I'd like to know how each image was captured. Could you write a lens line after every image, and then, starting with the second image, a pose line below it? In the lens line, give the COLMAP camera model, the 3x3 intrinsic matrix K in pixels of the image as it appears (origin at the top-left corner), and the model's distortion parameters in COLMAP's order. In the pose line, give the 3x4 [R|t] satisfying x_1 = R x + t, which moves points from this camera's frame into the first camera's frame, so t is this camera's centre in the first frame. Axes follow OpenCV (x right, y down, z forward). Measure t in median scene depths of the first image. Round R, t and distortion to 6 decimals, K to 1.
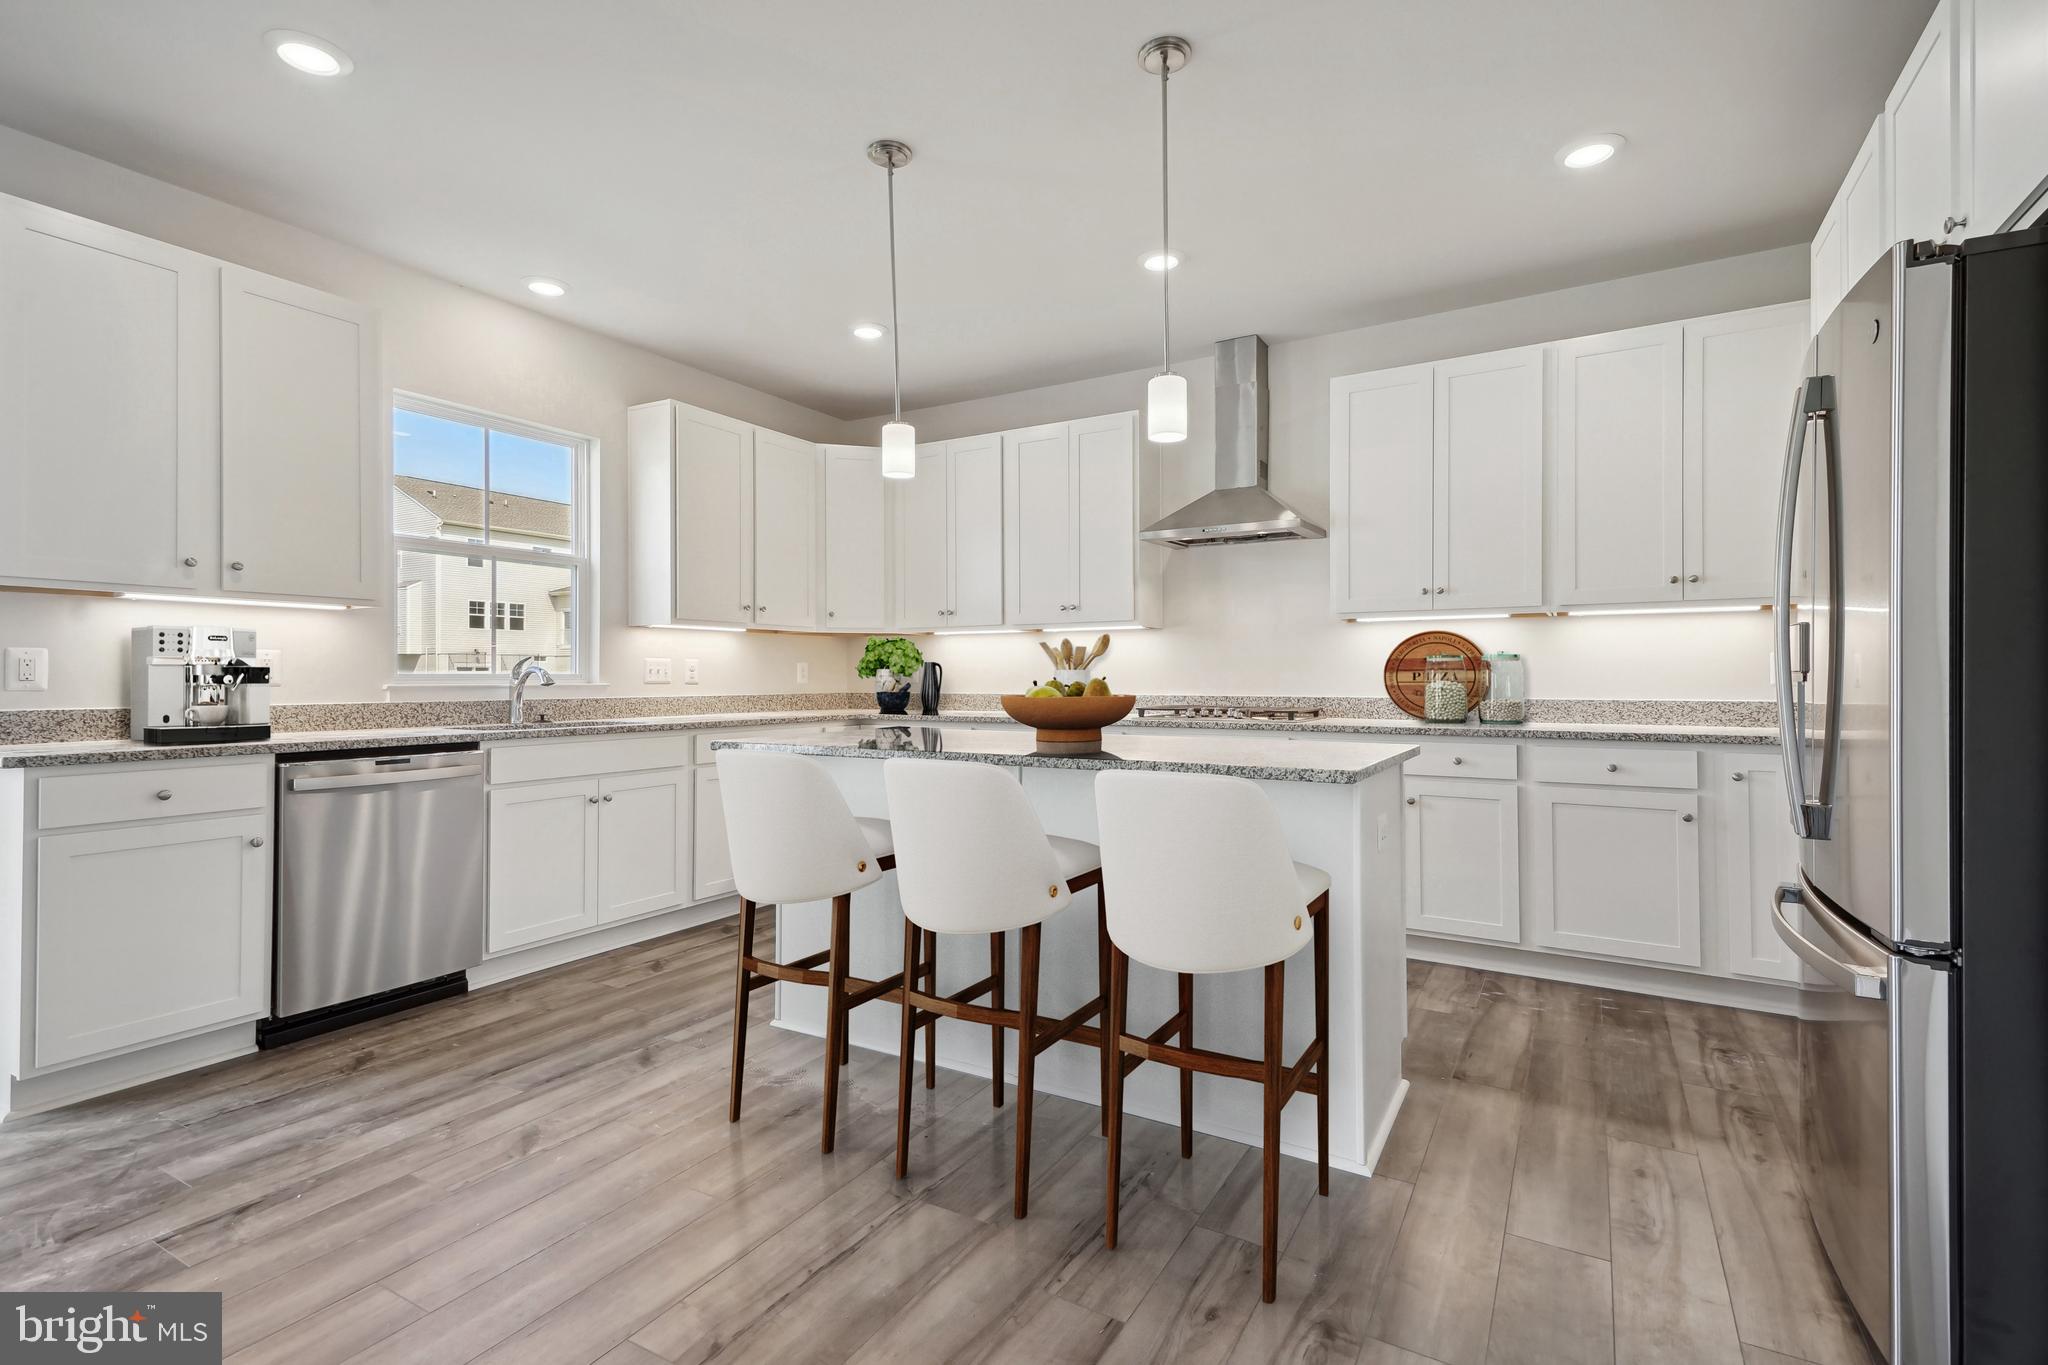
lens RADIAL K [[947.8, 0, 1024.0], [0, 947.8, 682.5], [0, 0, 1]] dist [0.140570, 0.000080]
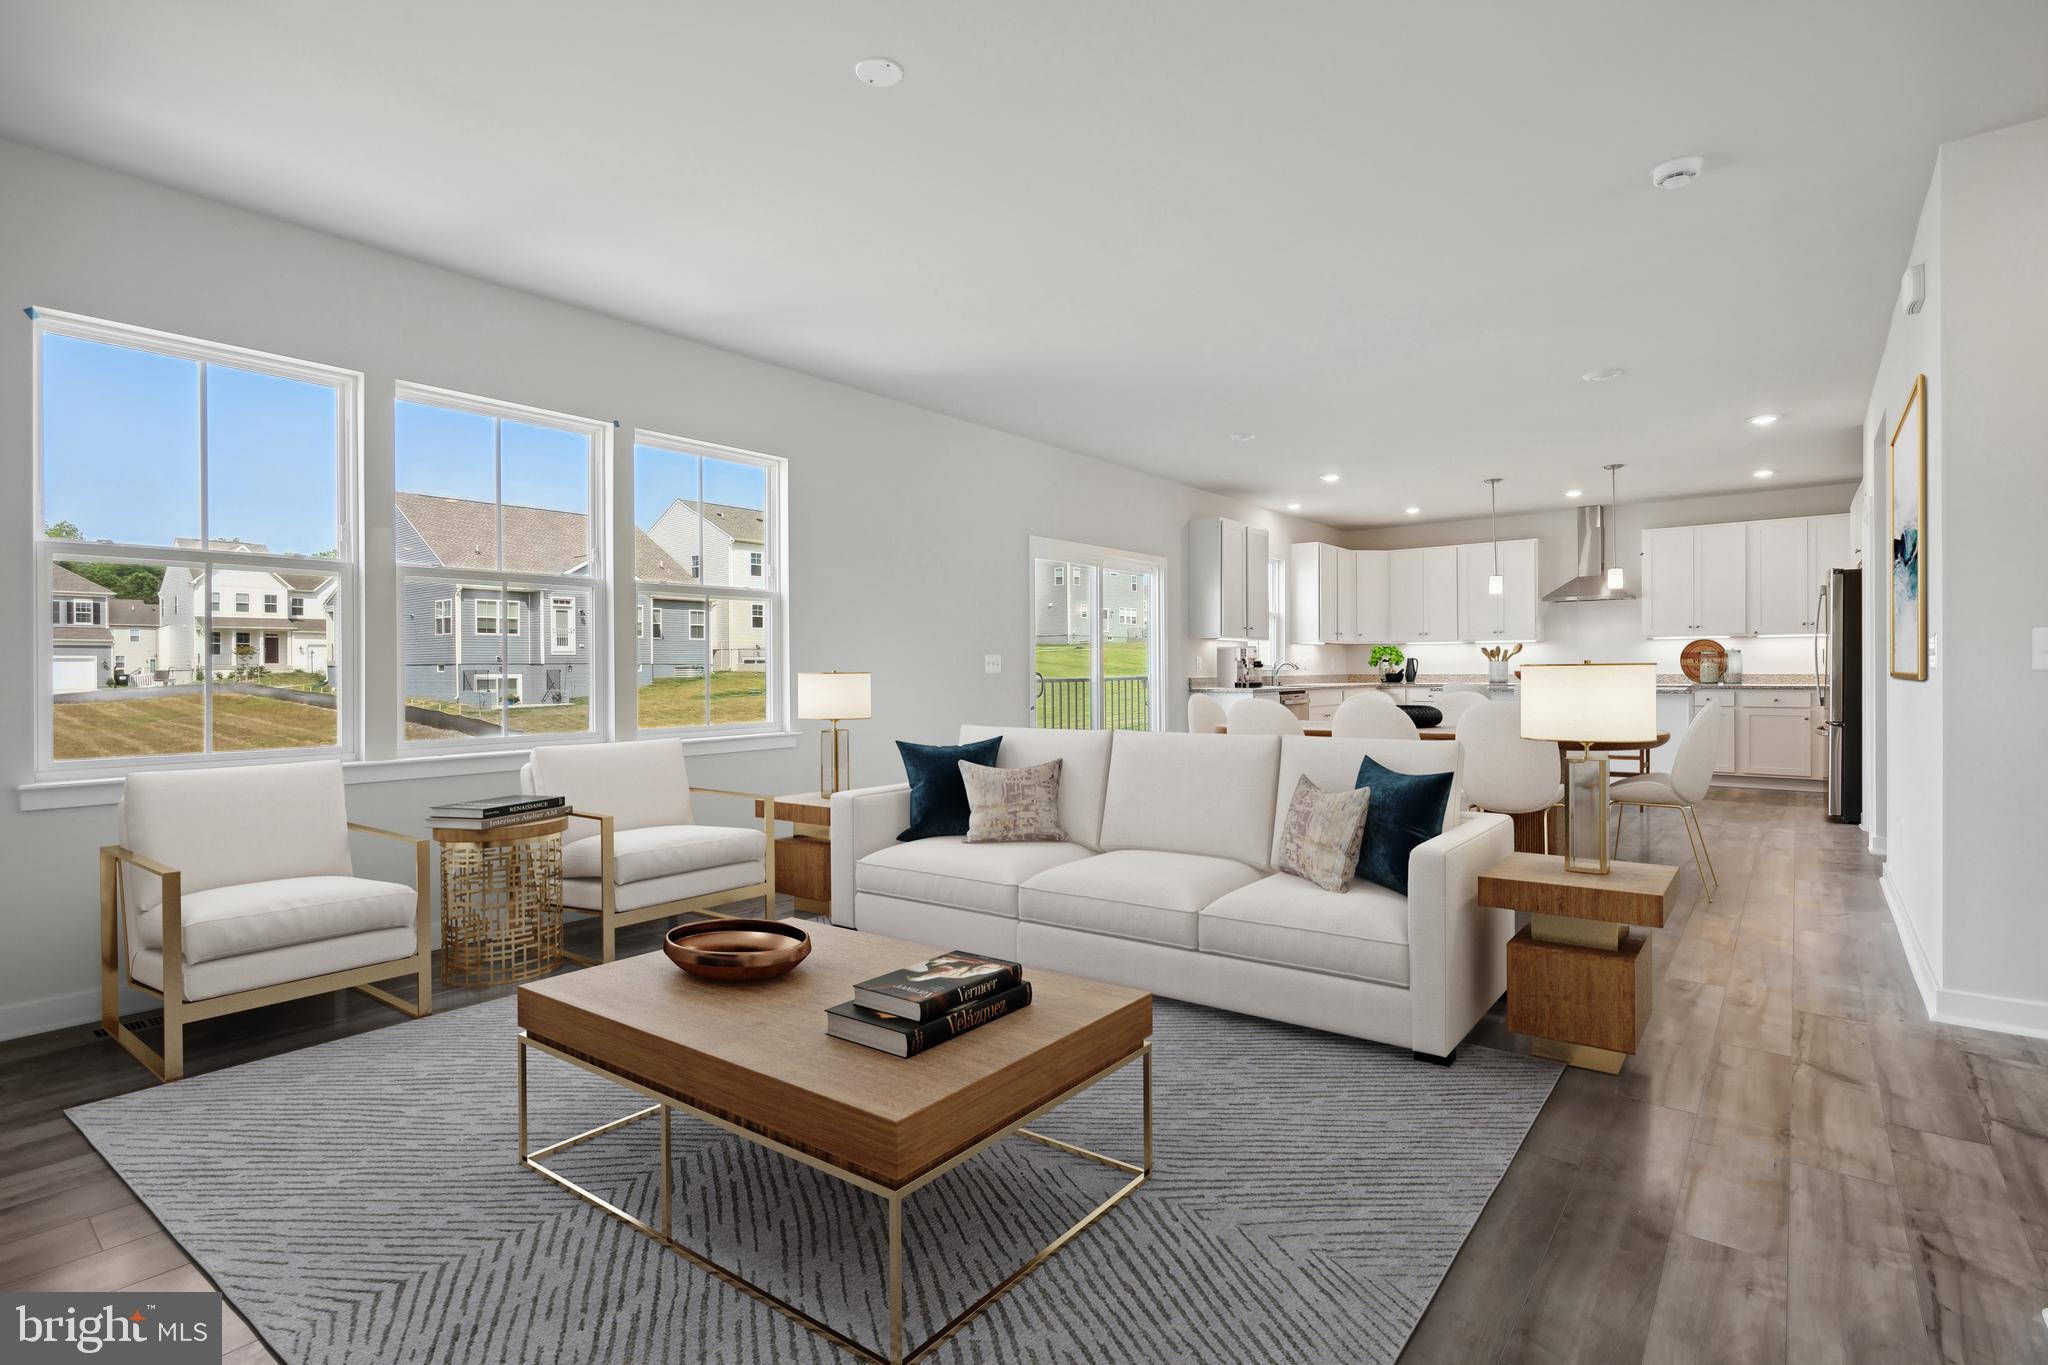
lens RADIAL K [[1003.9, 0, 1024.0], [0, 1003.9, 682.5], [0, 0, 1]] dist [0.093288, -0.000095]
pose [[0.994163, 0.000973, -0.107882, -0.842221], [-0.000130, 0.999969, 0.007822, 0.018619], [0.107887, -0.007762, 0.994133, -1.537430]]
